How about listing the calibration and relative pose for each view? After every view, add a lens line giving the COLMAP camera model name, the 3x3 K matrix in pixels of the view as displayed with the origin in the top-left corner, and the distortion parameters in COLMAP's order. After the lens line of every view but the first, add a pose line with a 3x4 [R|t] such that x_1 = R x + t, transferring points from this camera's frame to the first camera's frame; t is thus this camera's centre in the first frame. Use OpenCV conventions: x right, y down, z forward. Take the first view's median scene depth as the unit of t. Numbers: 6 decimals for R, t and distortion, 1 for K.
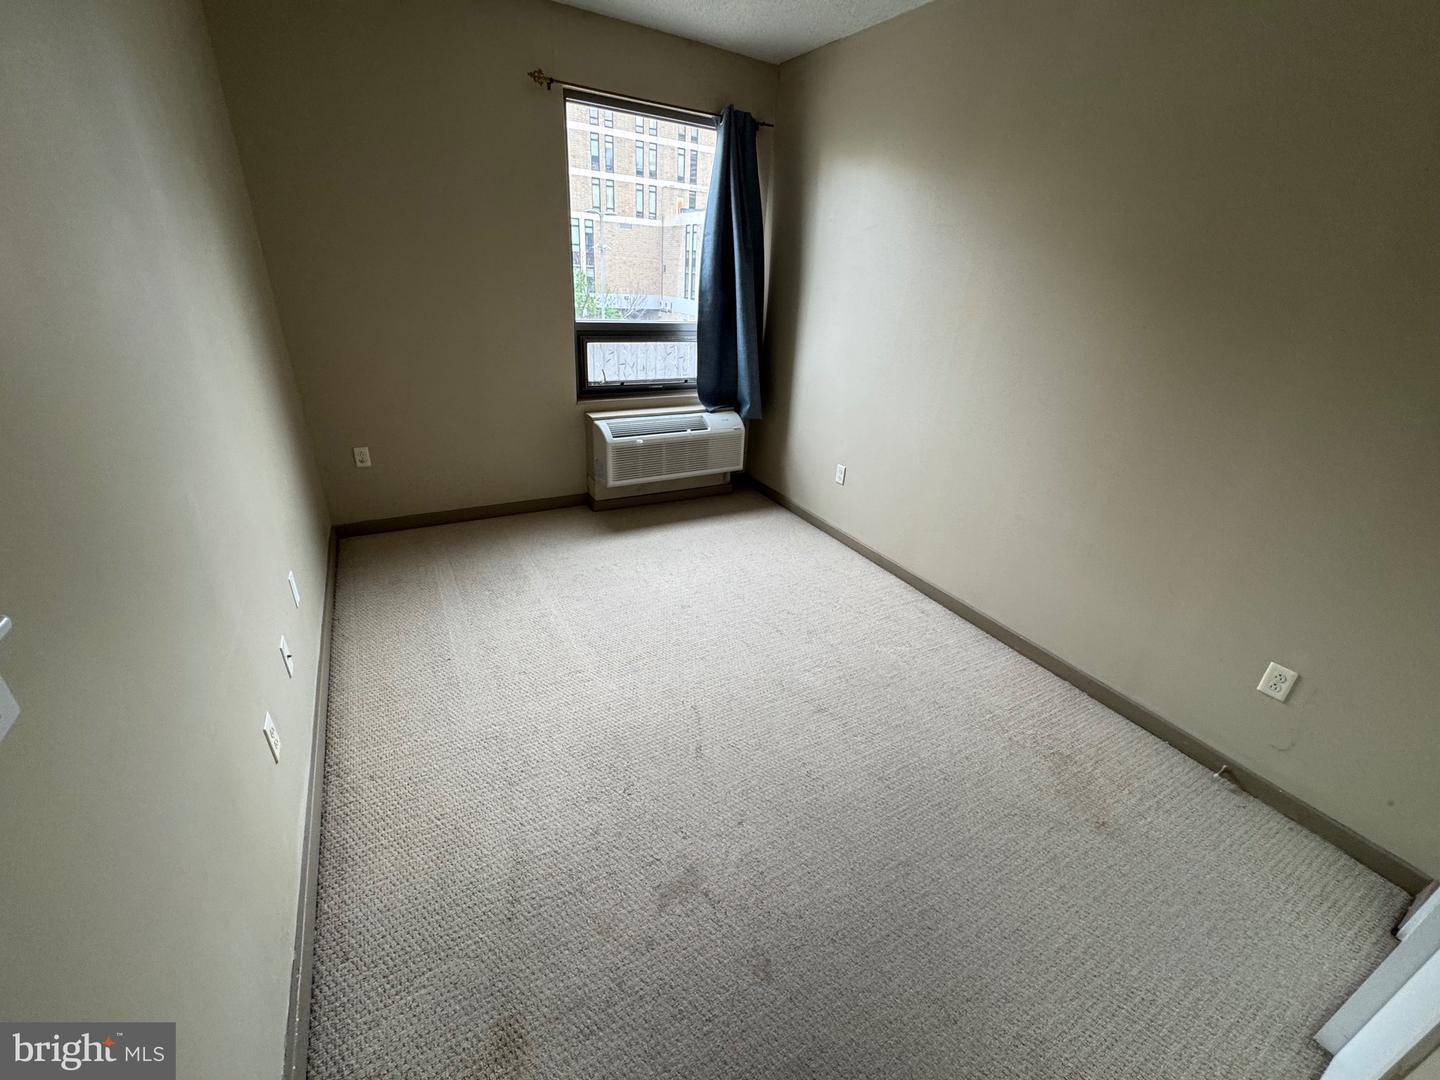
lens RADIAL K [[573.7, 0, 715.1], [0, 573.7, 546.0], [0, 0, 1]] dist [-0.006436, 0.000855]
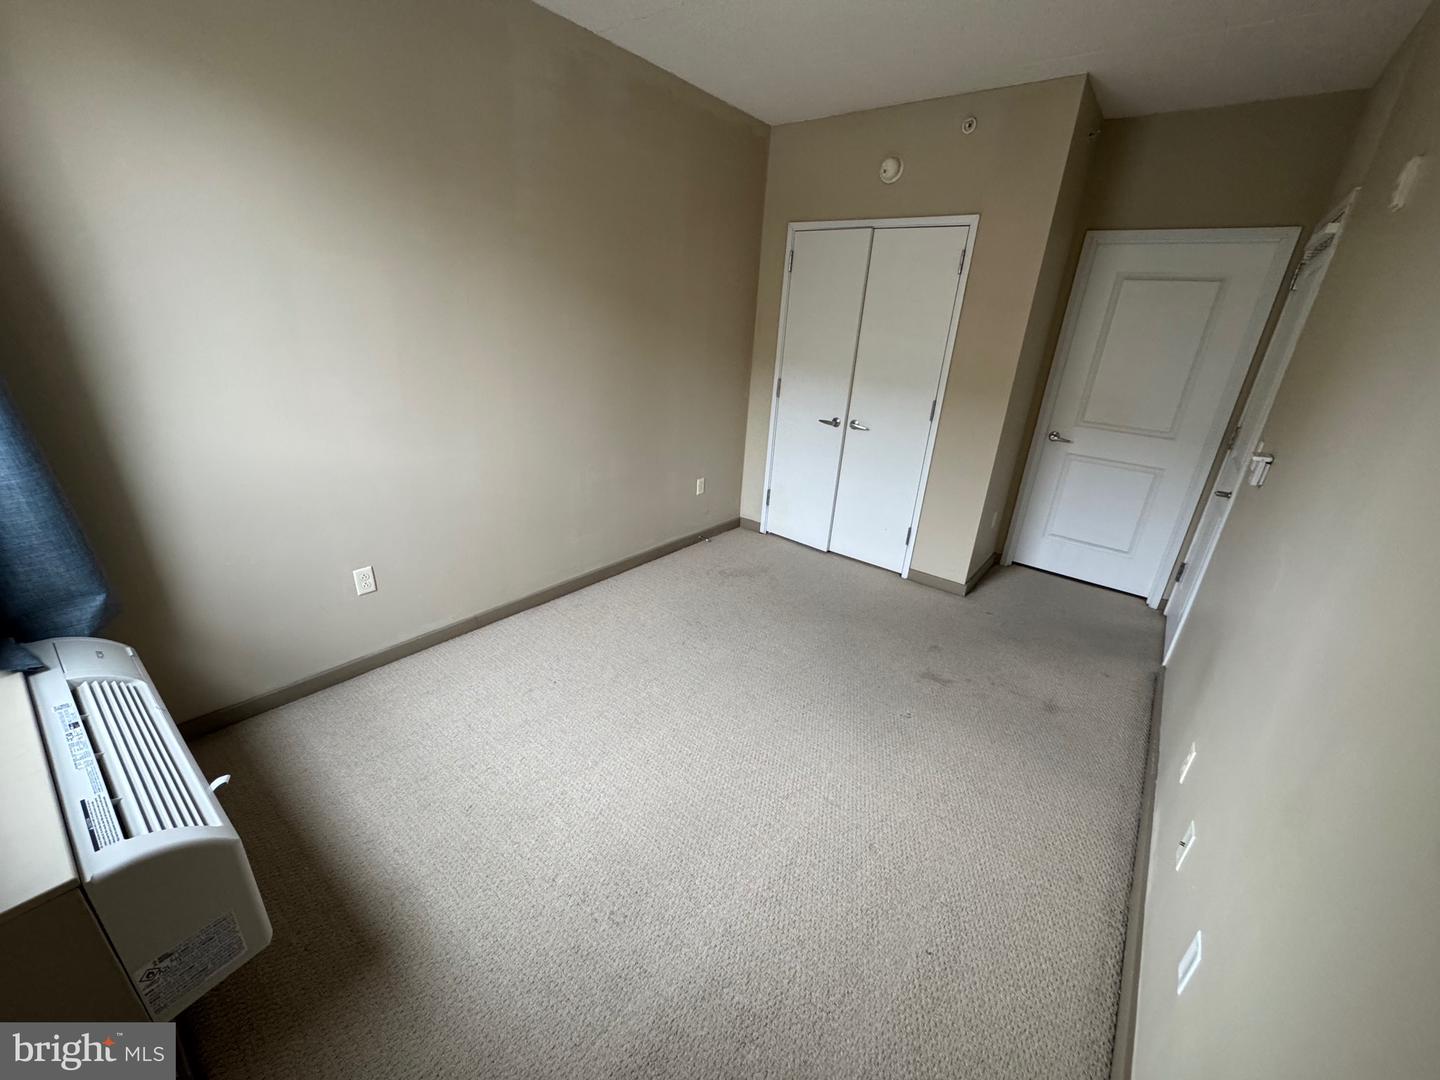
lens RADIAL K [[573.7, 0, 725.4], [0, 573.7, 534.8], [0, 0, 1]] dist [-0.006436, 0.000855]
pose [[-0.394846, -0.406653, 0.823851, -0.466466], [0.315182, 0.782340, 0.537220, -0.387533], [-0.862993, 0.471782, -0.180734, 0.722688]]
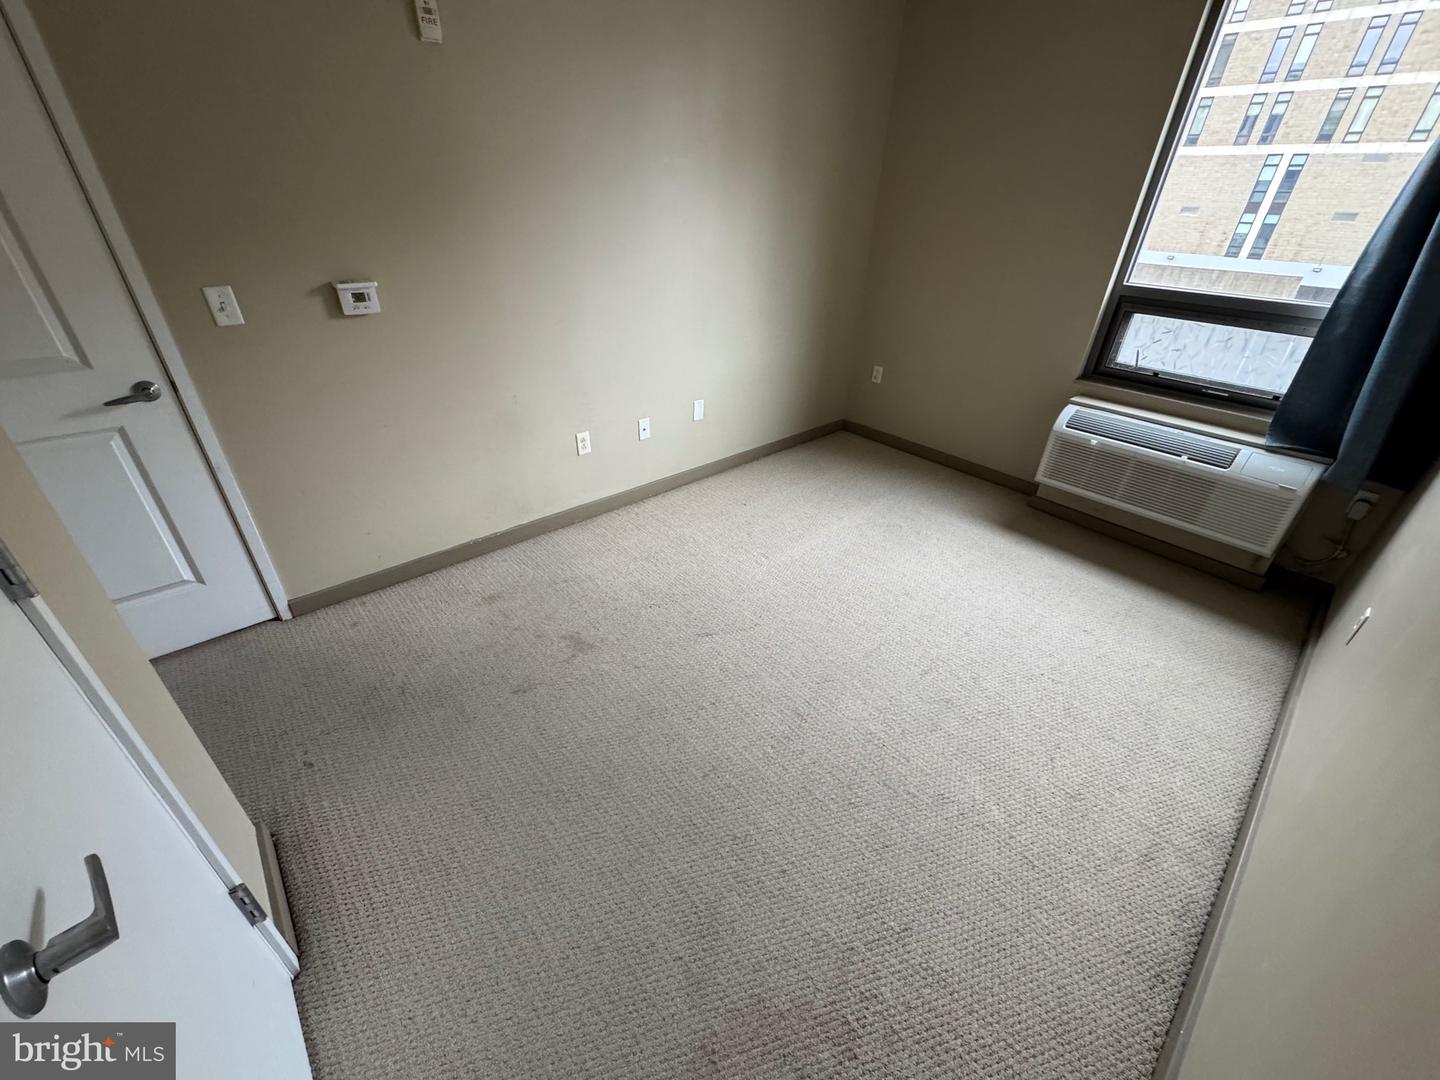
lens RADIAL K [[573.7, 0, 716.4], [0, 573.7, 541.0], [0, 0, 1]] dist [-0.006436, 0.000855]
pose [[0.210660, 0.461747, -0.861634, 0.490382], [-0.436042, 0.833255, 0.339931, -0.110640], [0.874923, 0.304099, 0.376874, 0.296953]]
